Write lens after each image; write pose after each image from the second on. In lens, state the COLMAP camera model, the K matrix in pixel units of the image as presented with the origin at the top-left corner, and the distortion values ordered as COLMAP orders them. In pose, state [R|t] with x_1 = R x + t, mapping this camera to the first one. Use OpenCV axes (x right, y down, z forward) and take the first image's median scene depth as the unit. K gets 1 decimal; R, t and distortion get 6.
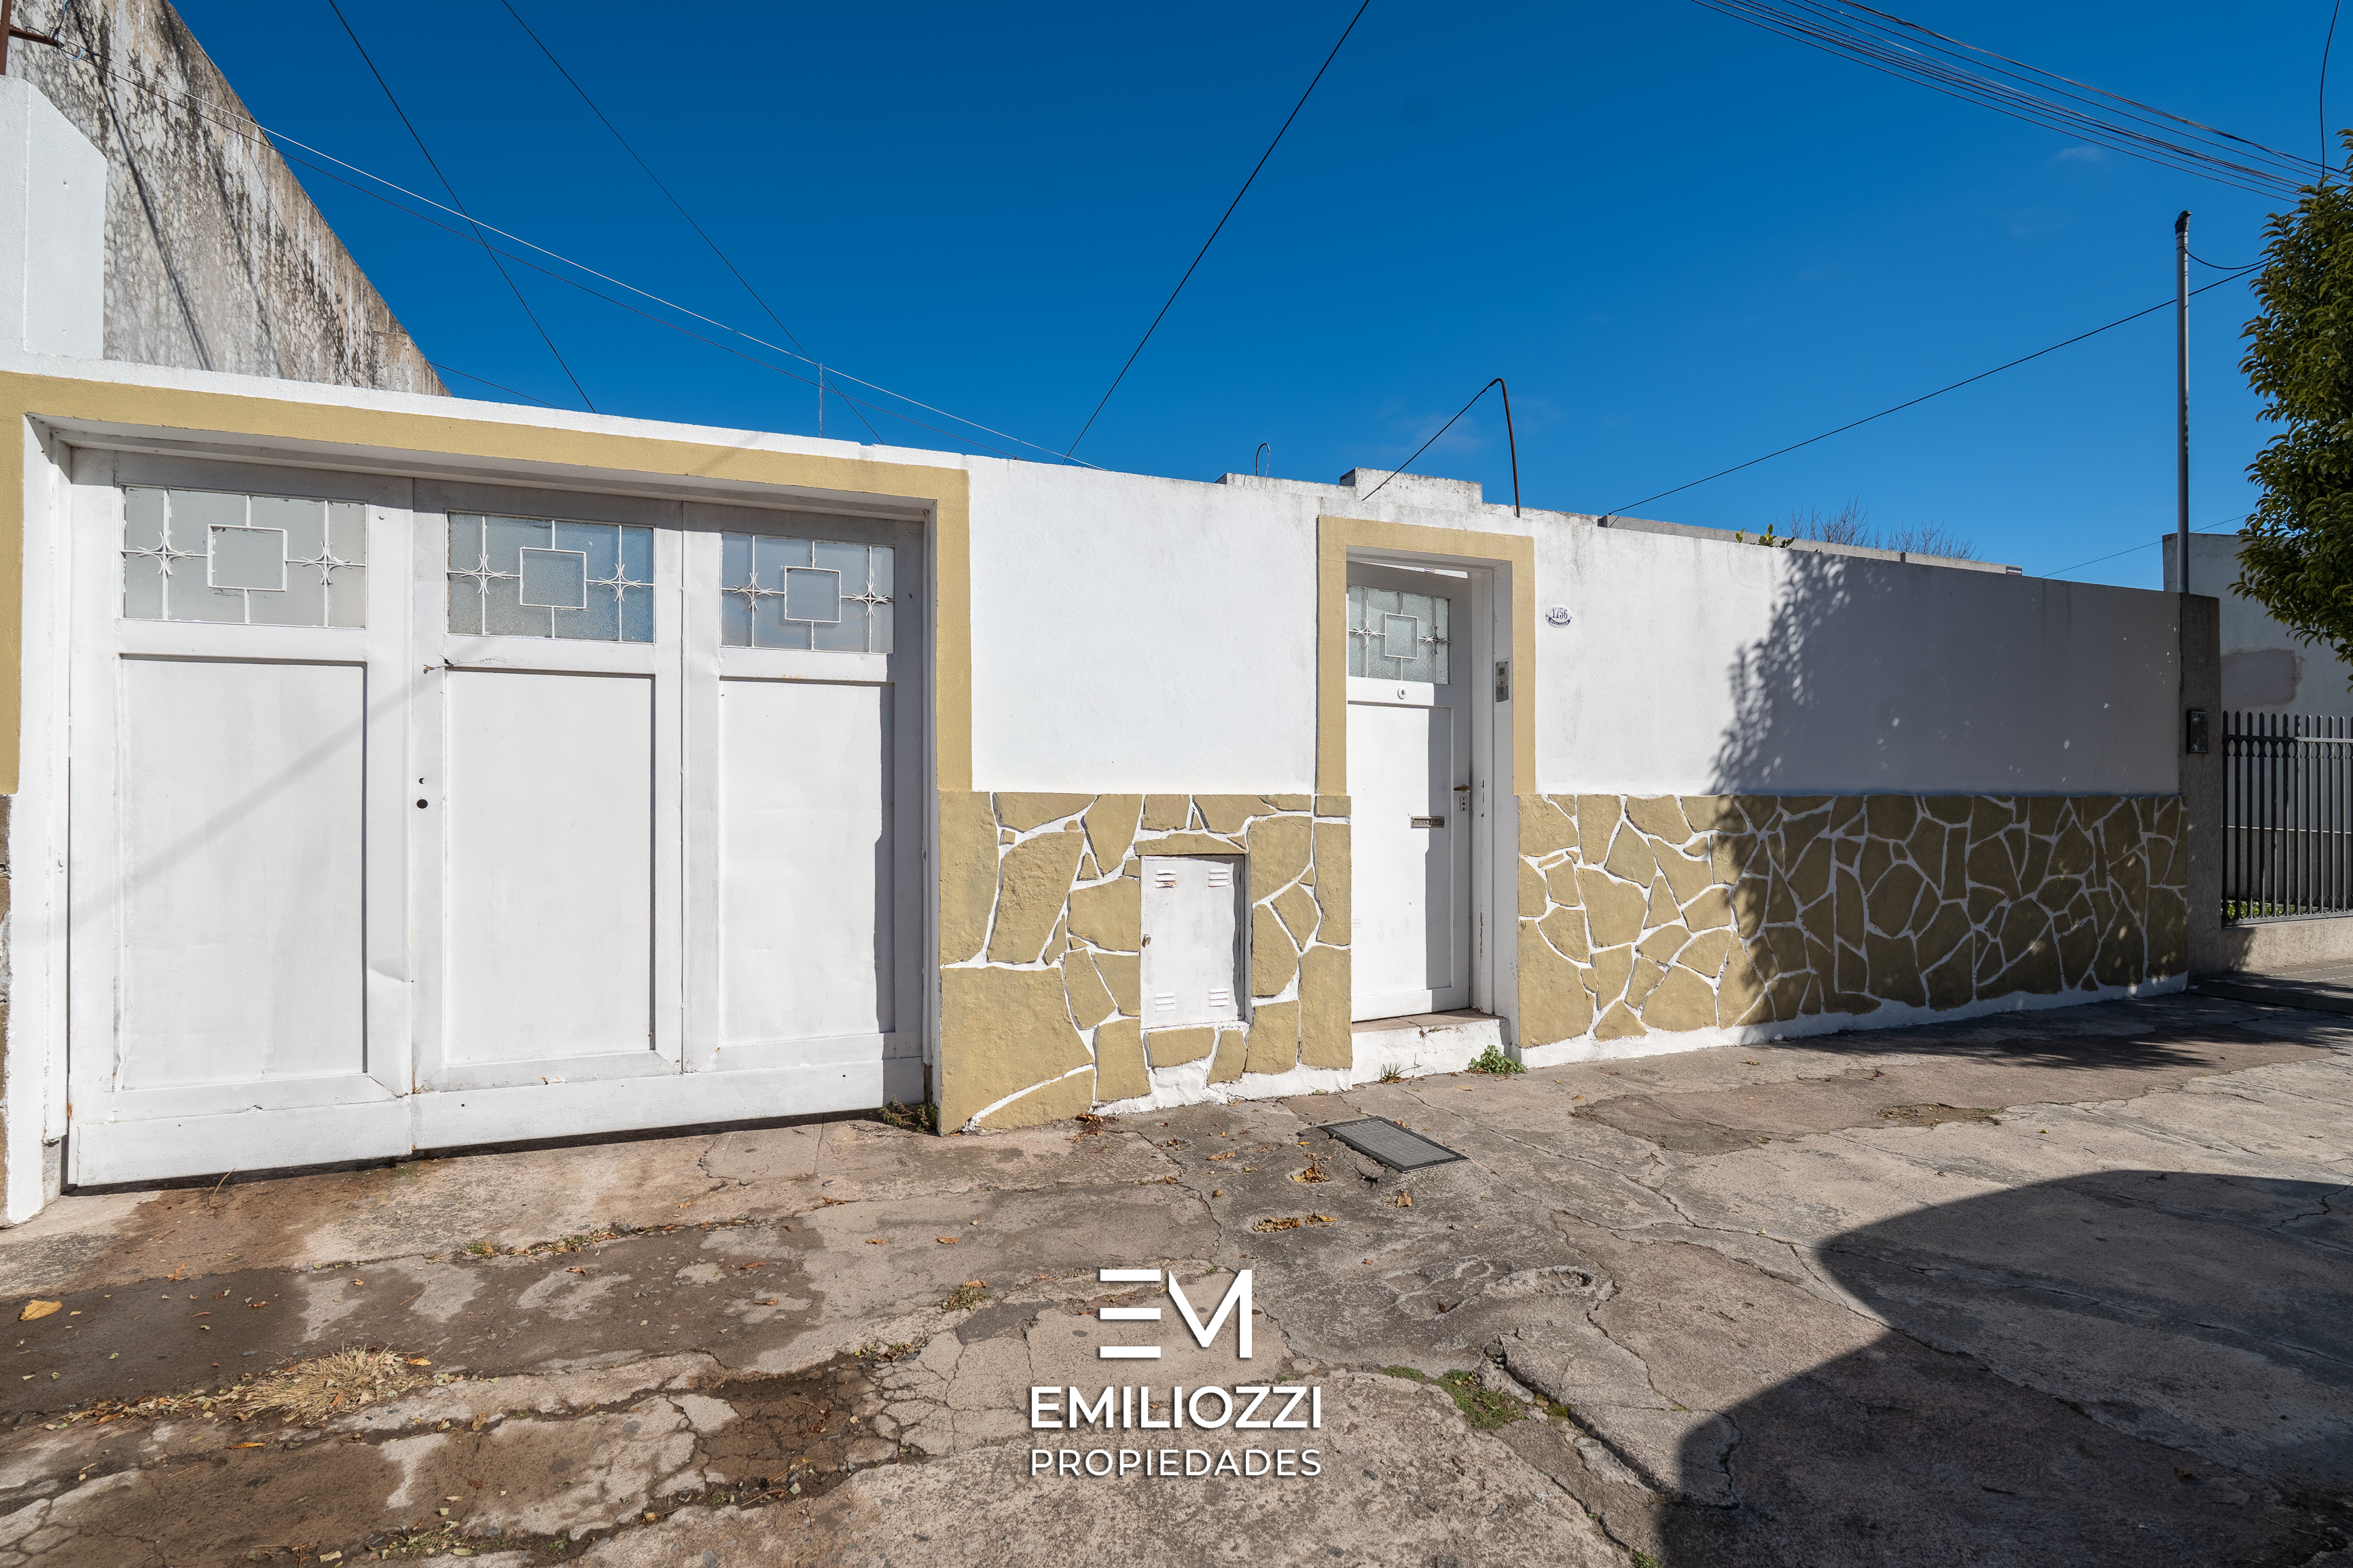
lens RADIAL K [[1087.1, 0, 1186.2], [0, 1087.1, 792.6], [0, 0, 1]] dist [-0.003890, 0.000827]
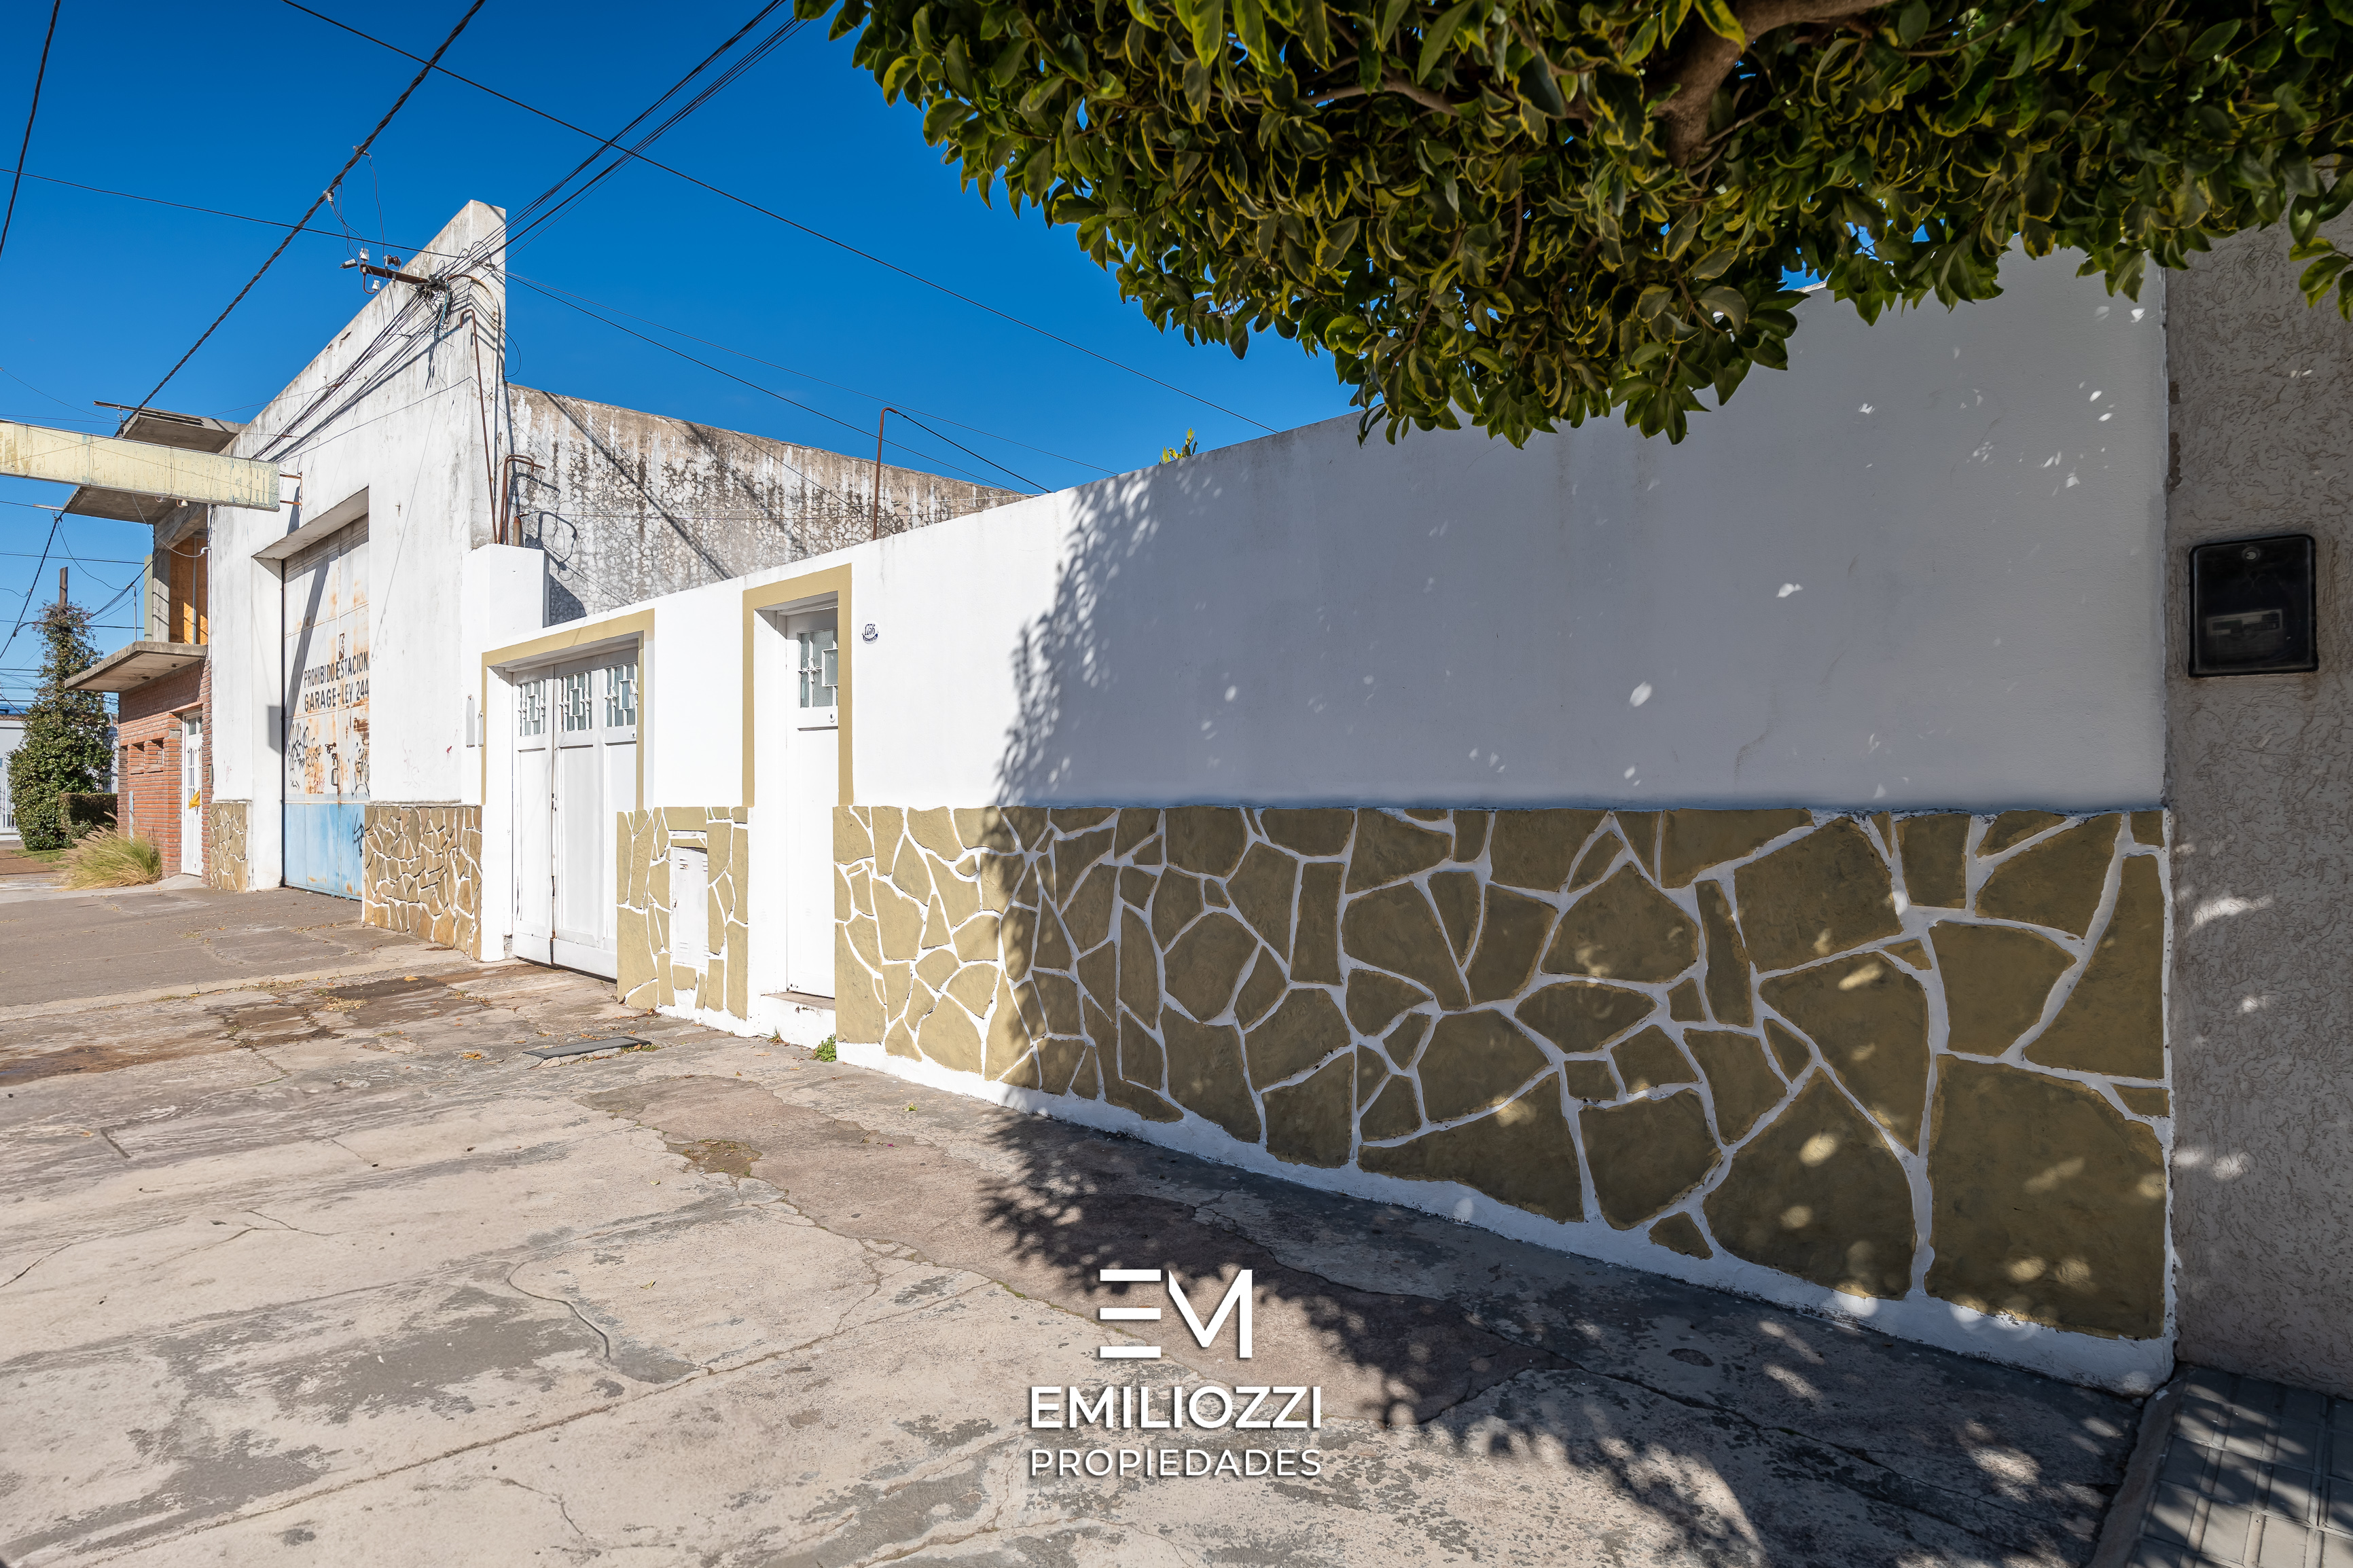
lens RADIAL K [[1262.6, 0, 1177.2], [0, 1262.6, 789.0], [0, 0, 1]] dist [-0.004163, 0.000490]
pose [[0.416668, -0.007339, -0.909029, 1.451571], [0.010187, 0.999942, -0.003403, -0.006479], [0.909001, -0.007843, 0.416719, 0.719166]]
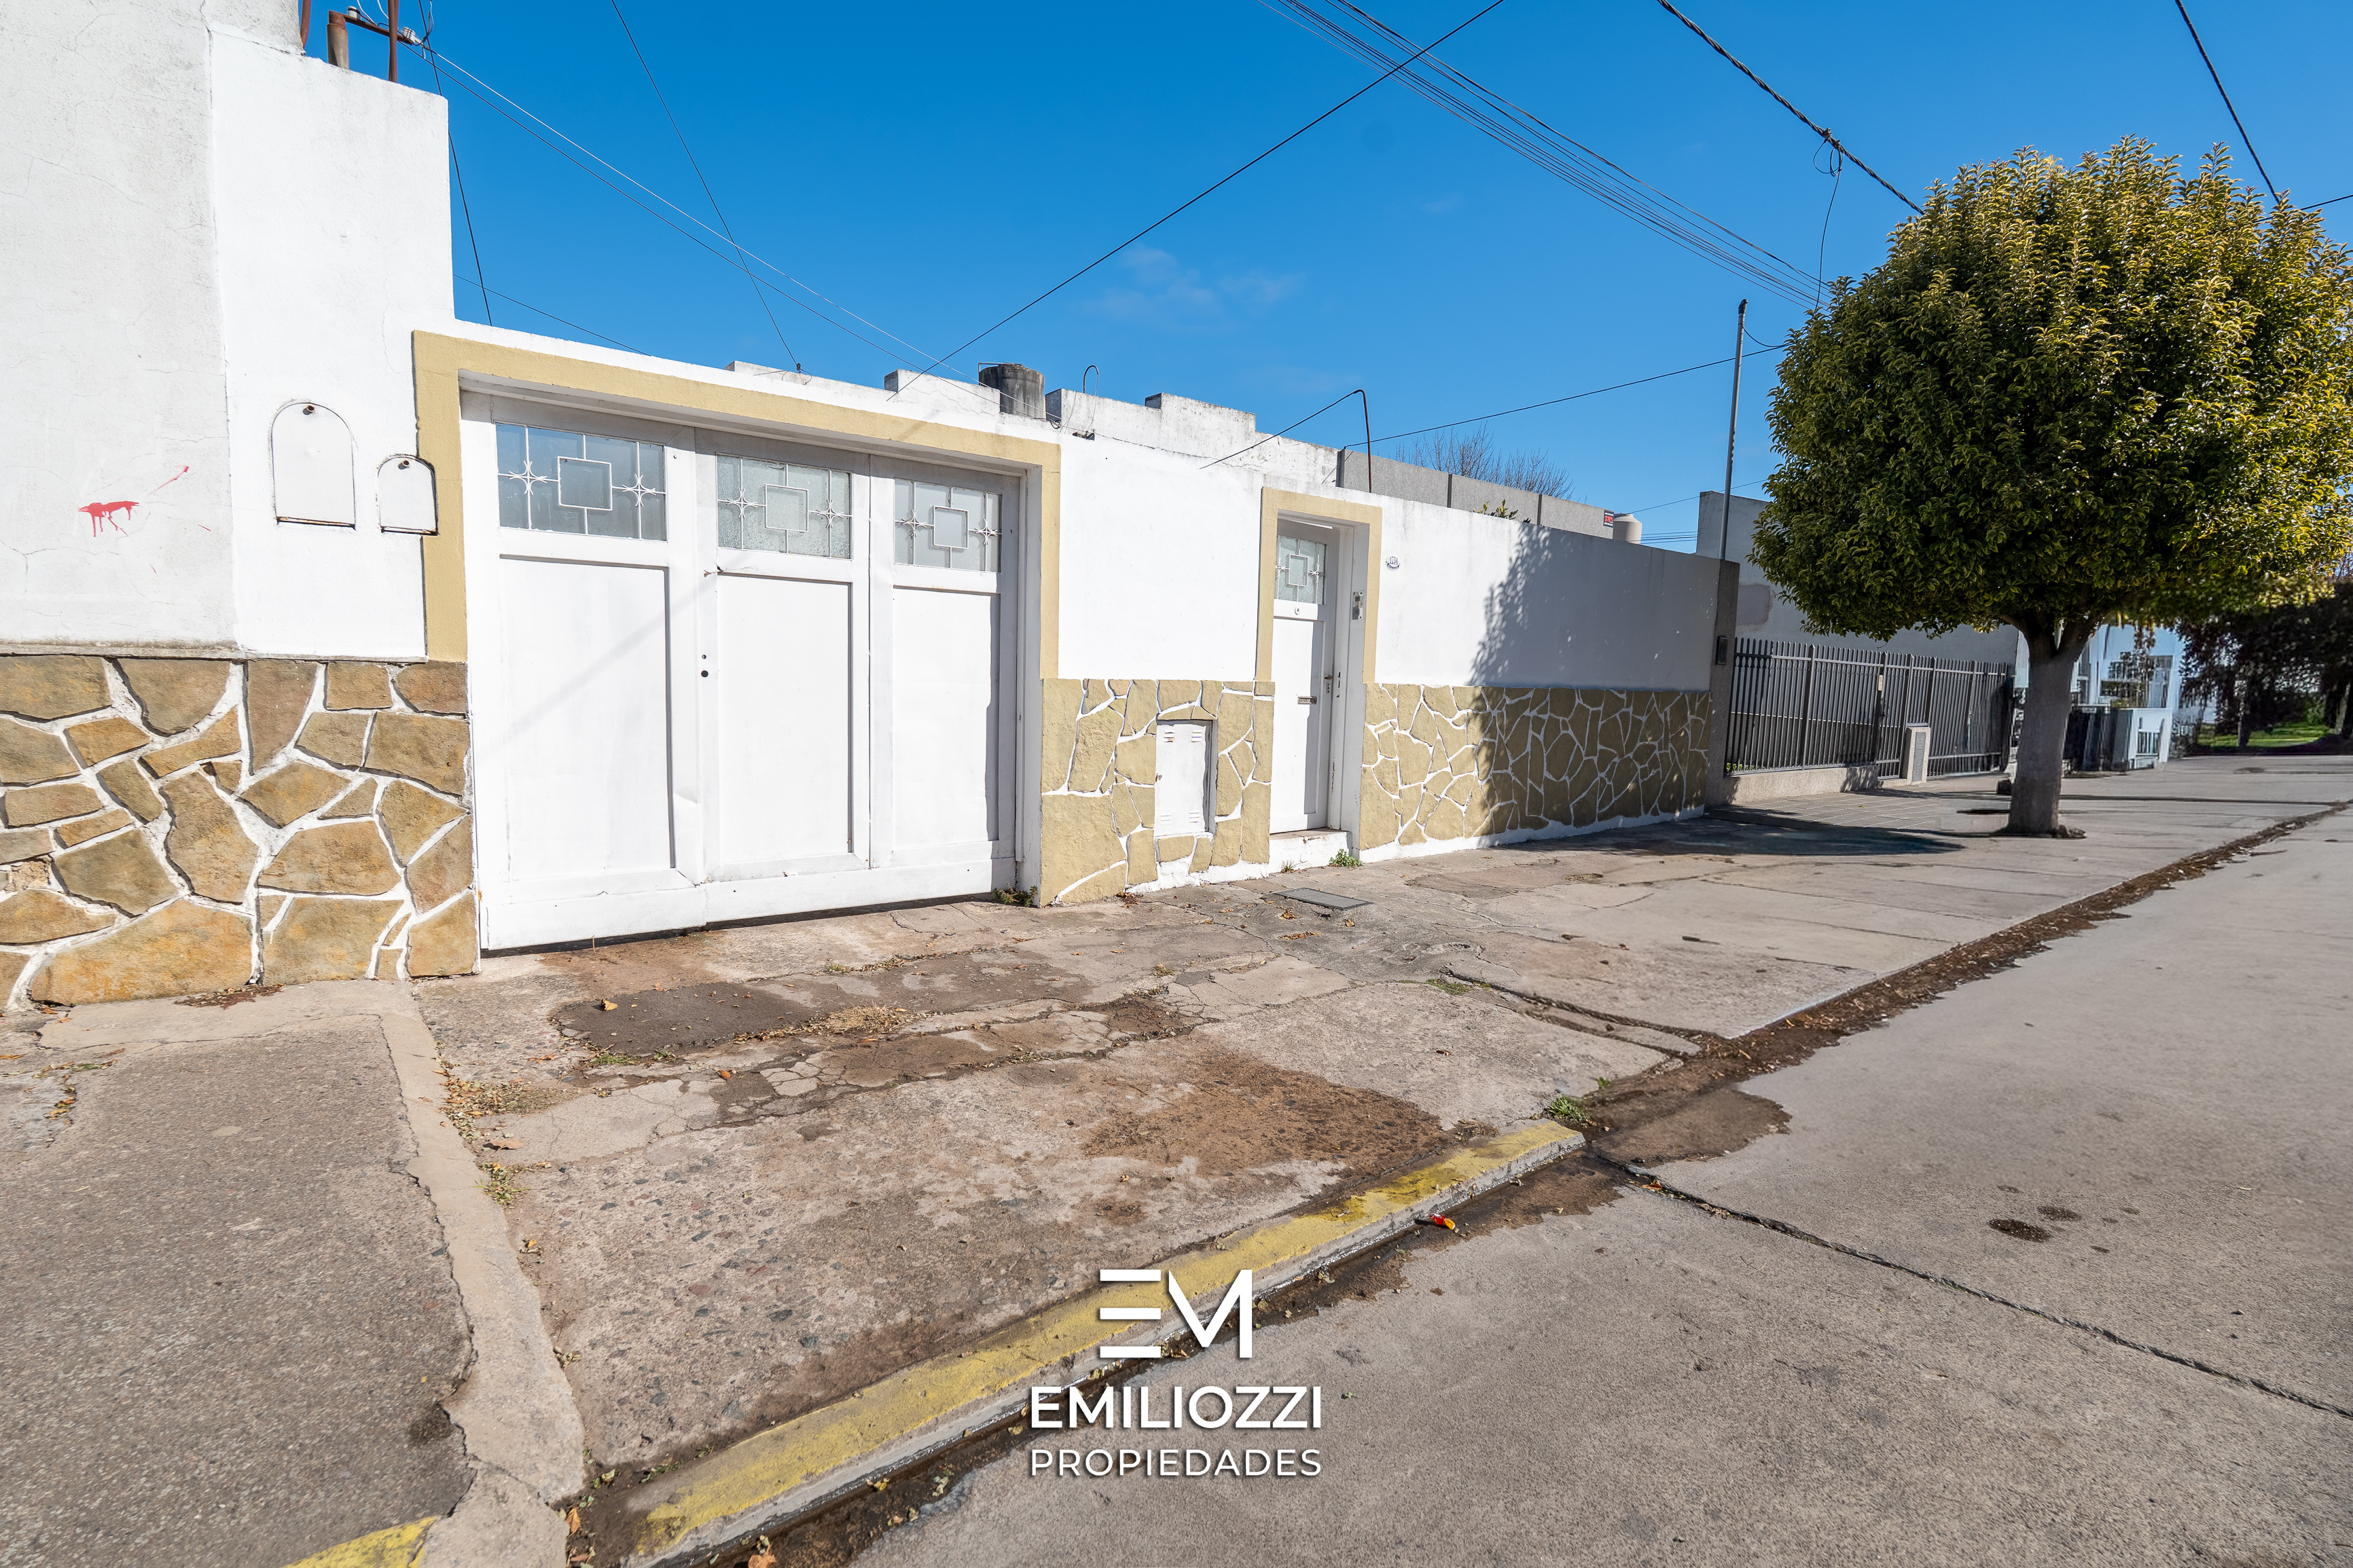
lens RADIAL K [[1105.9, 0, 1180.2], [0, 1105.9, 784.2], [0, 0, 1]] dist [-0.004964, 0.000902]
pose [[0.948855, -0.002988, 0.315697, -0.383446], [-0.032545, 0.993702, 0.107222, -0.013478], [-0.314029, -0.112013, 0.942782, -0.339429]]
